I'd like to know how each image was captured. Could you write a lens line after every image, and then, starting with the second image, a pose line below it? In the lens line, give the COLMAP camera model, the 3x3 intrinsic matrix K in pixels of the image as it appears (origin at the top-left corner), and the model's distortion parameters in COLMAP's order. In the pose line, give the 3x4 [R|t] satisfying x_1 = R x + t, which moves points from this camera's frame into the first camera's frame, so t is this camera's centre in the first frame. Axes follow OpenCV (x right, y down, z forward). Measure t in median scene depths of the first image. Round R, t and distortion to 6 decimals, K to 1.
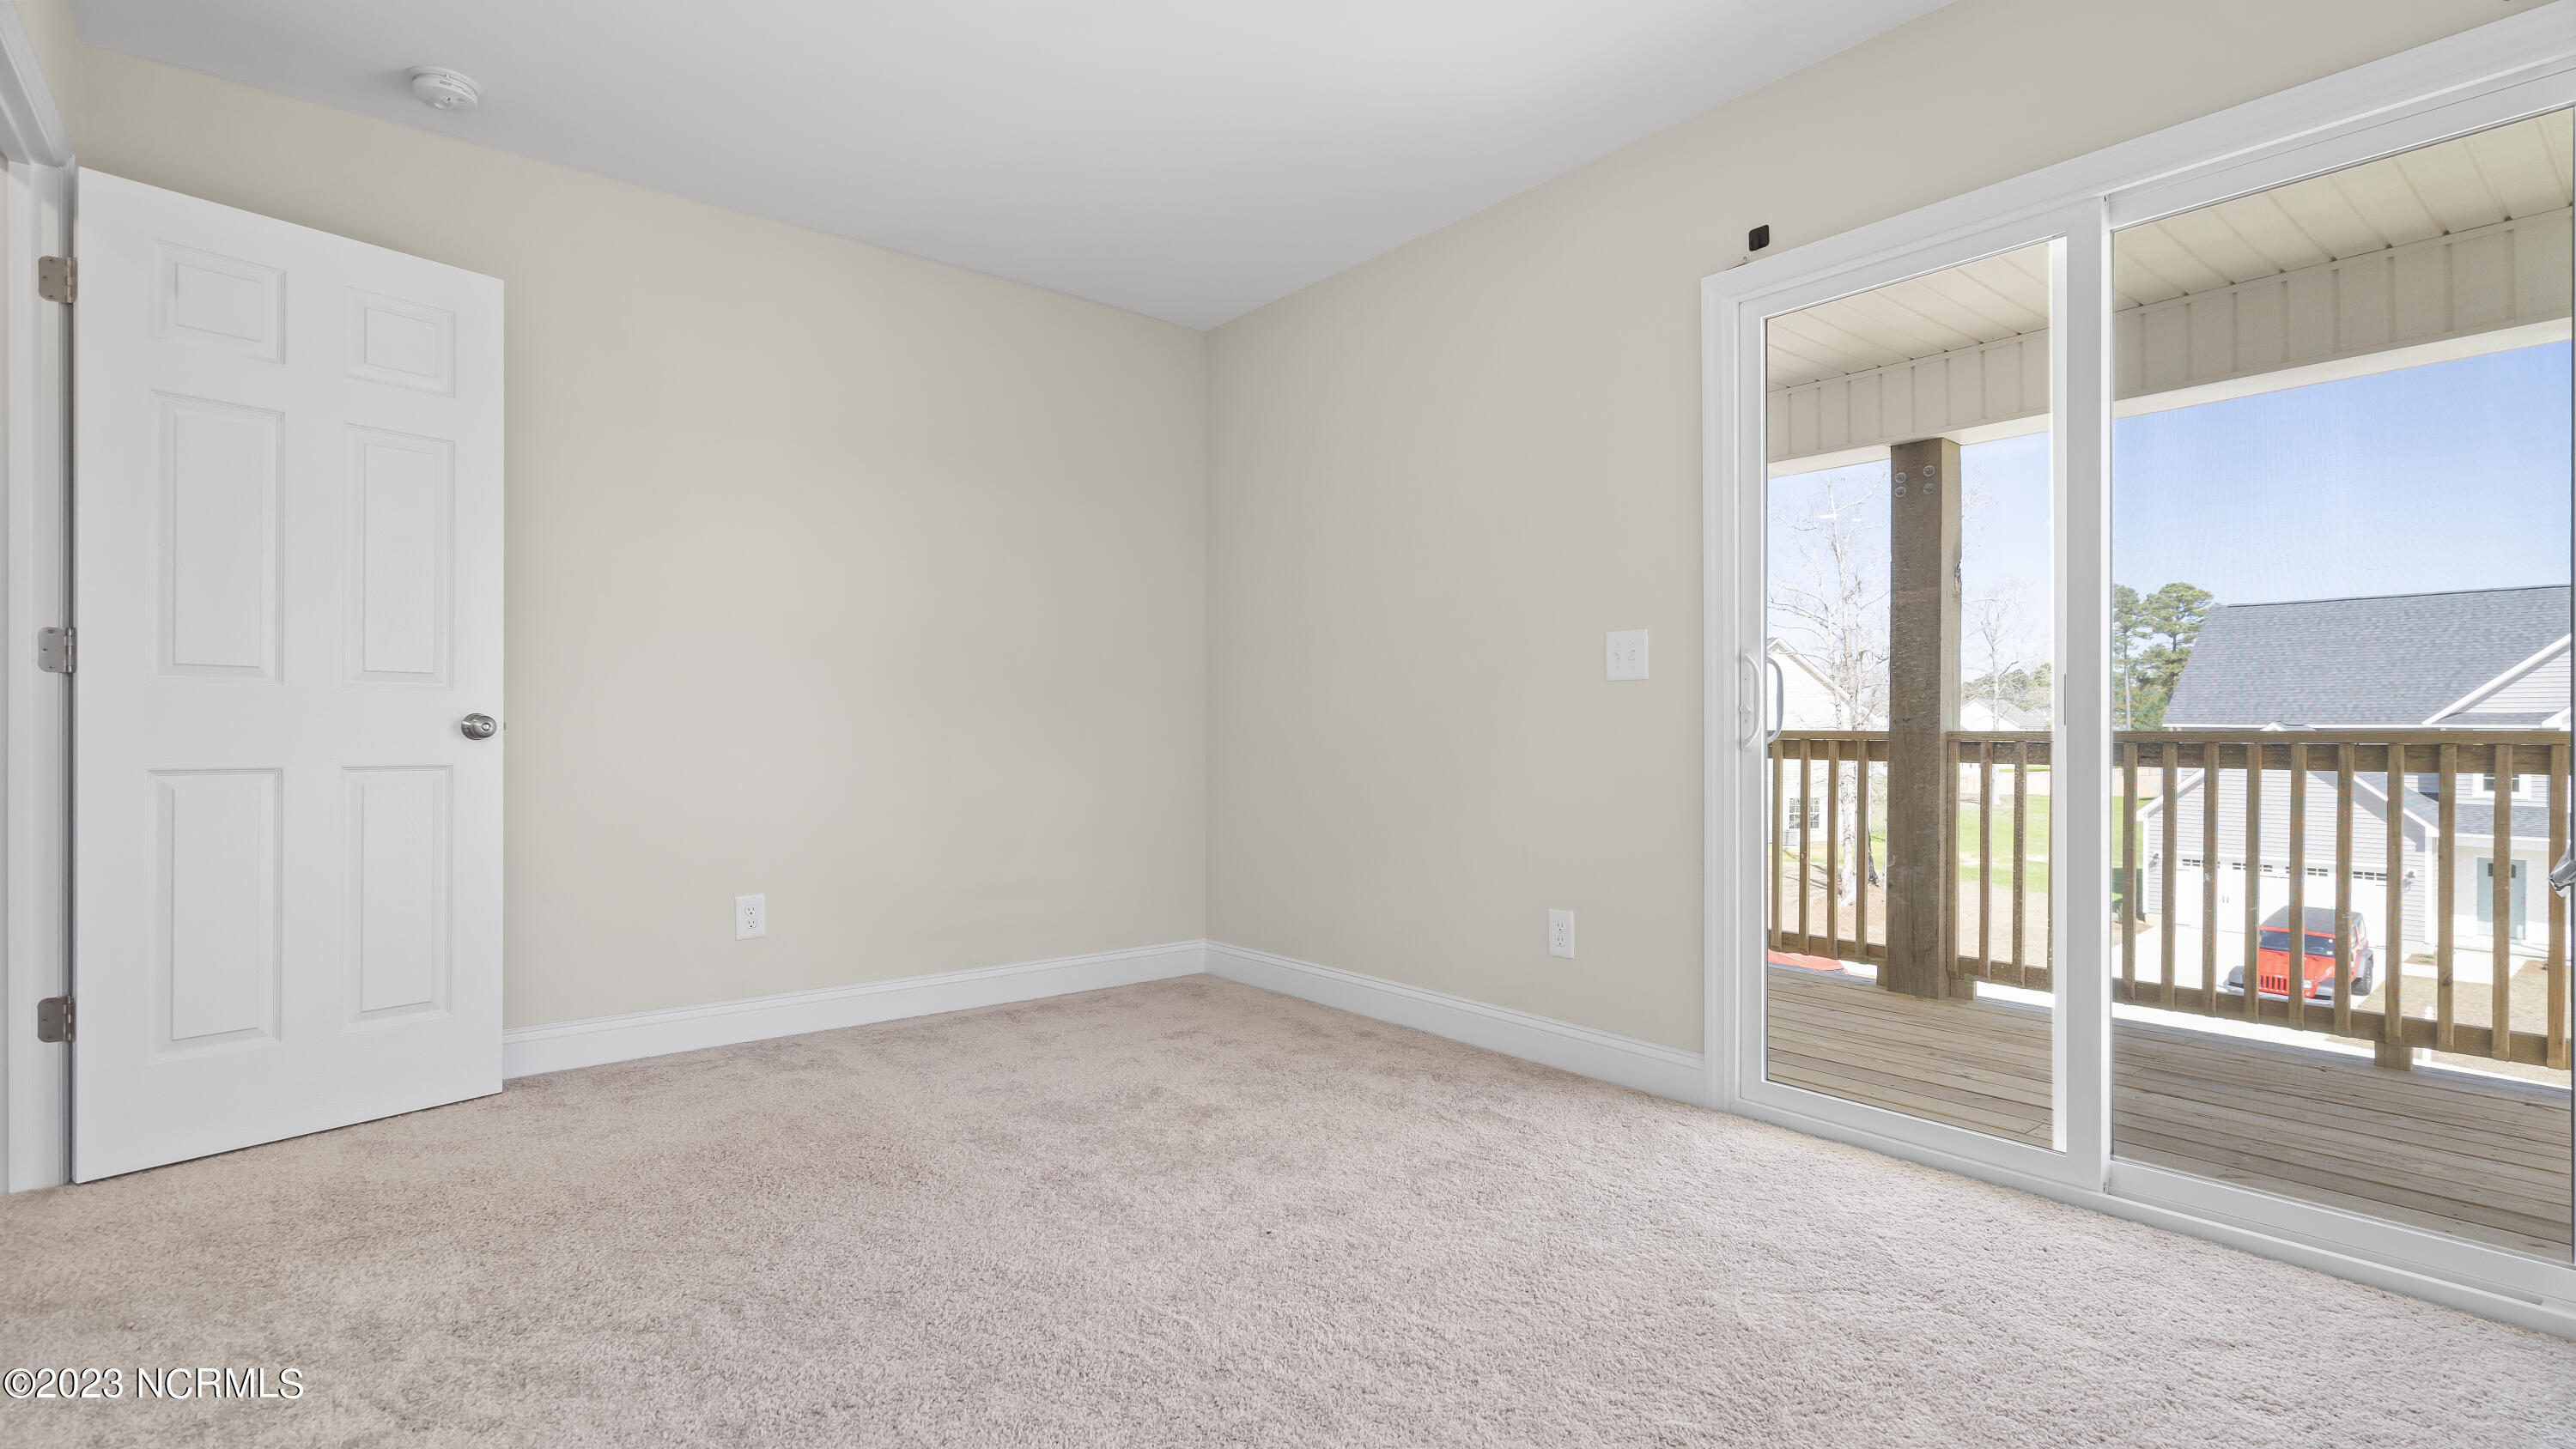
lens RADIAL K [[1209.3, 0, 1277.7], [0, 1209.3, 743.7], [0, 0, 1]] dist [-0.000574, 0.002069]
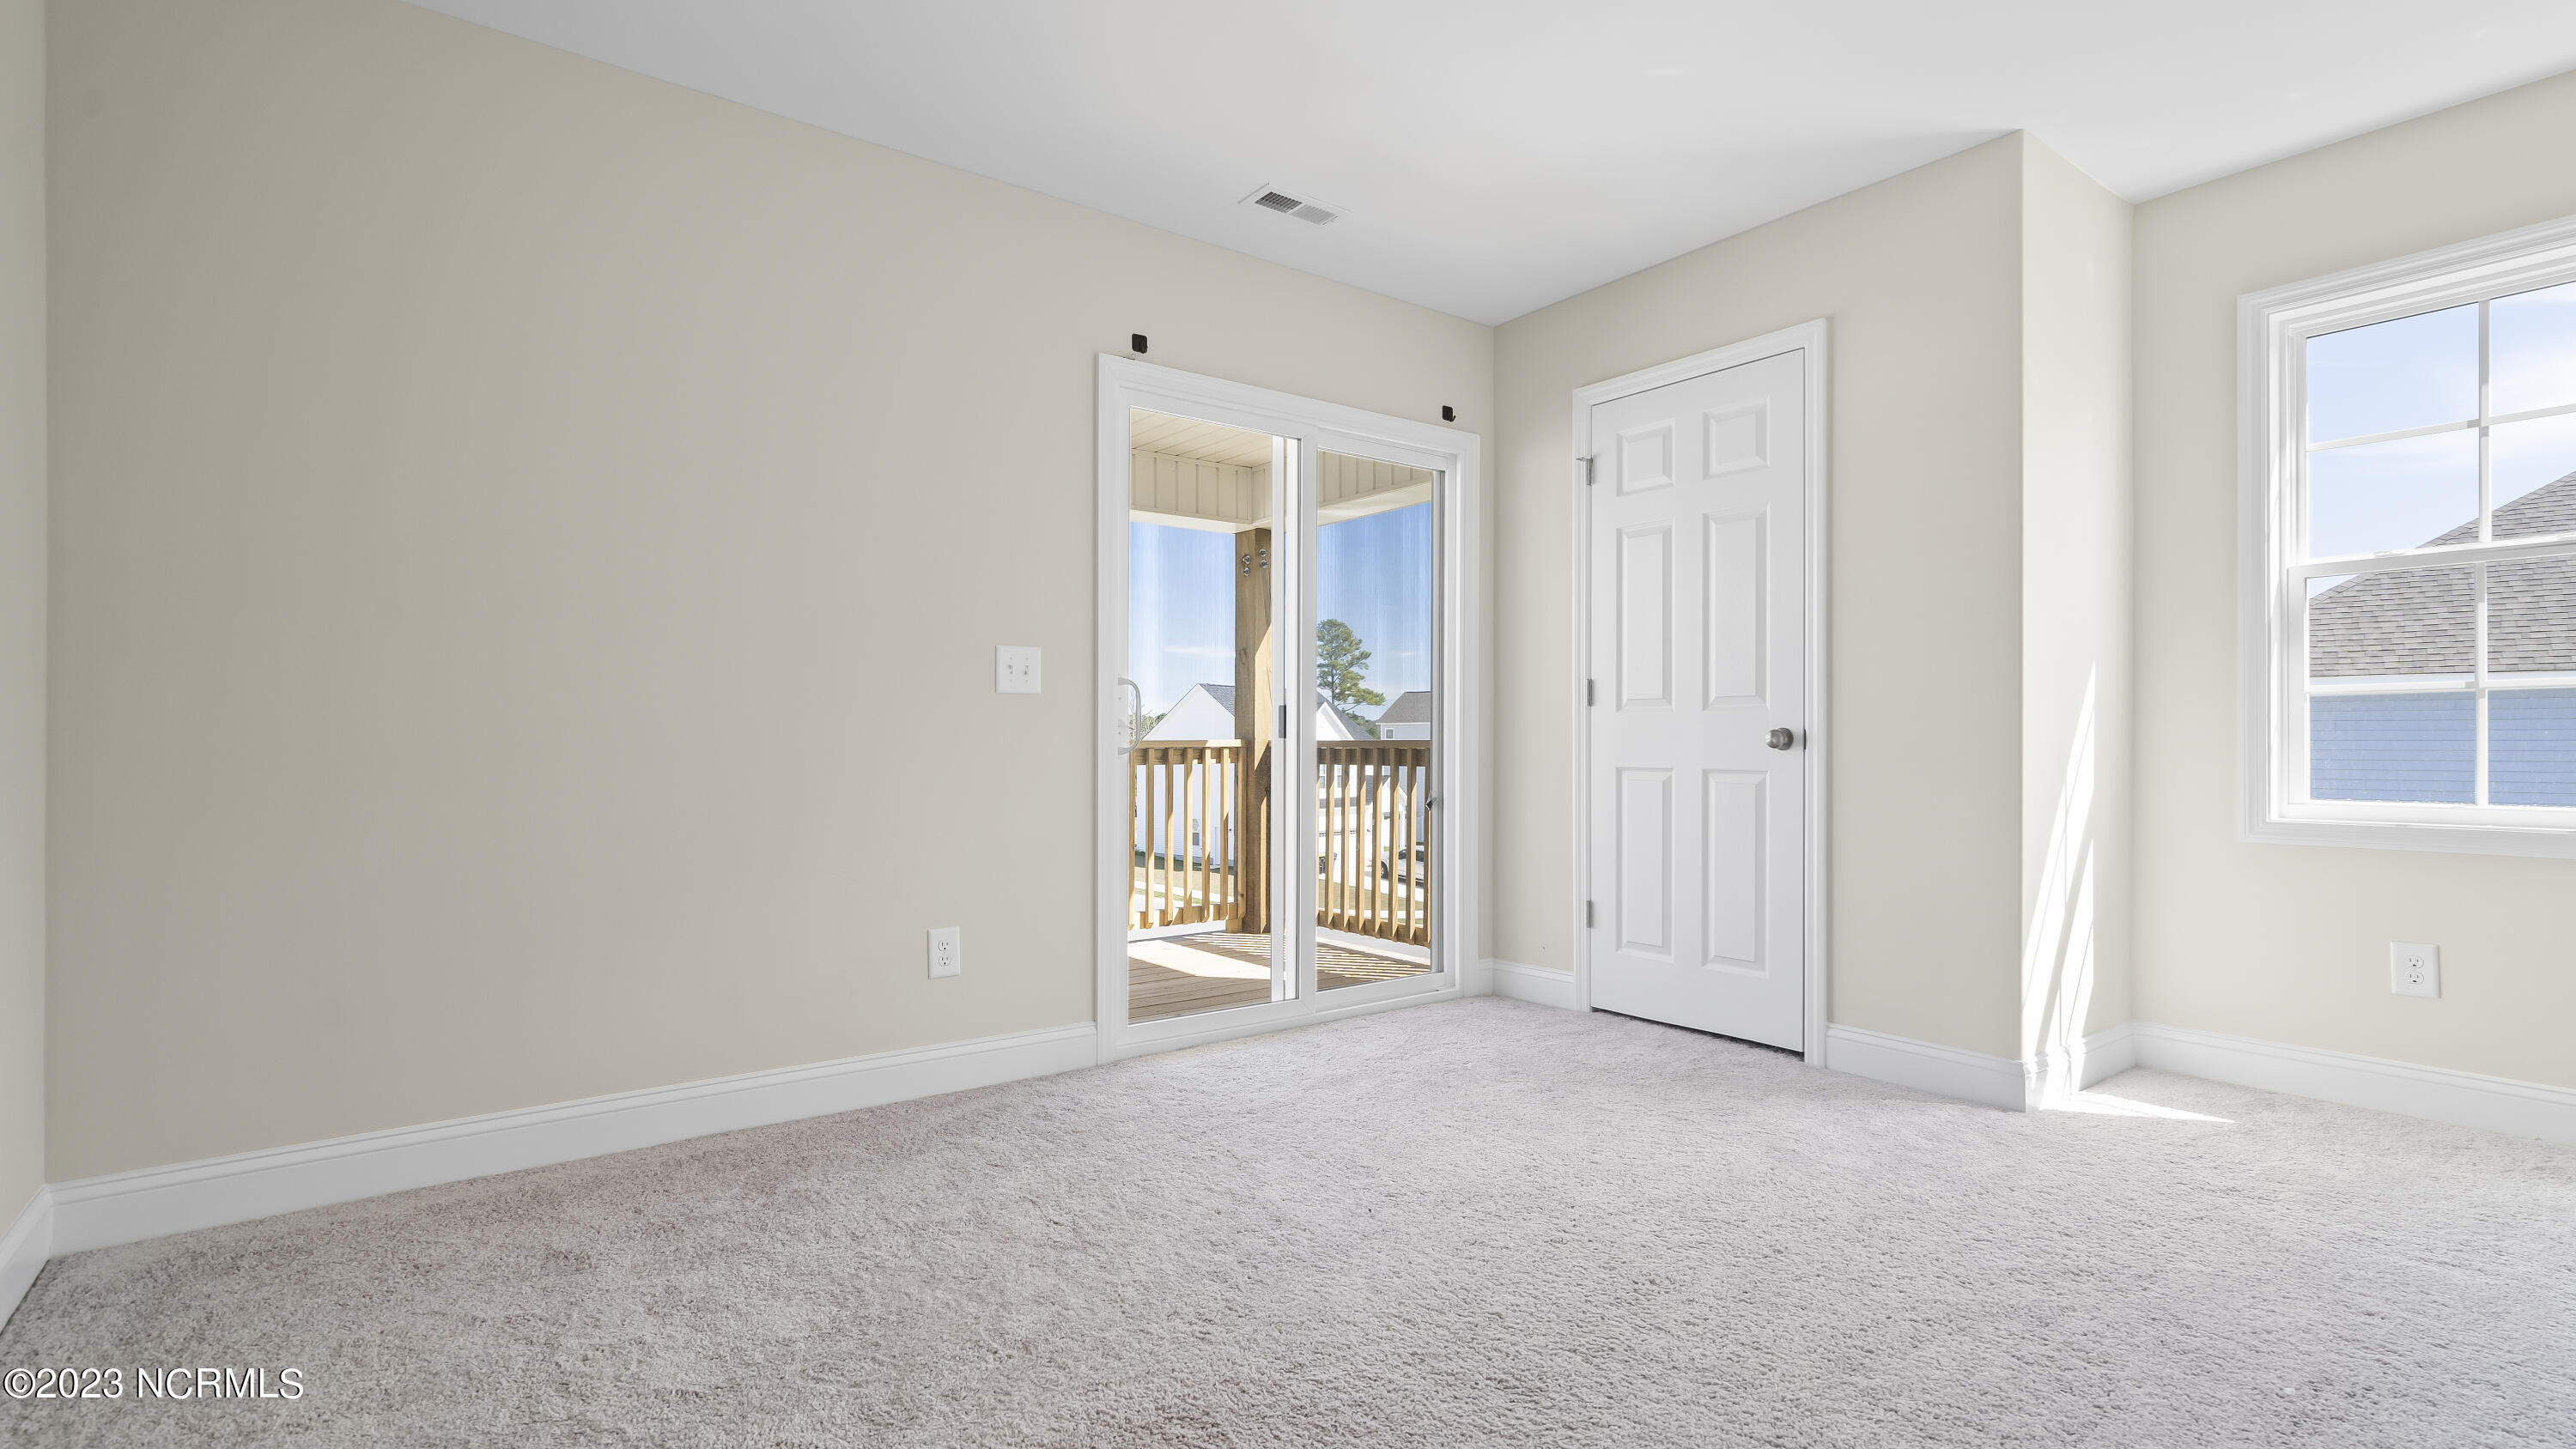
lens RADIAL K [[1209.3, 0, 1282.7], [0, 1209.3, 724.7], [0, 0, 1]] dist [-0.000574, 0.002069]
pose [[0.042648, 0.000259, 0.999090, -0.748663], [0.005512, 0.999985, -0.000494, -0.023296], [-0.999075, 0.005528, 0.042646, 0.719991]]
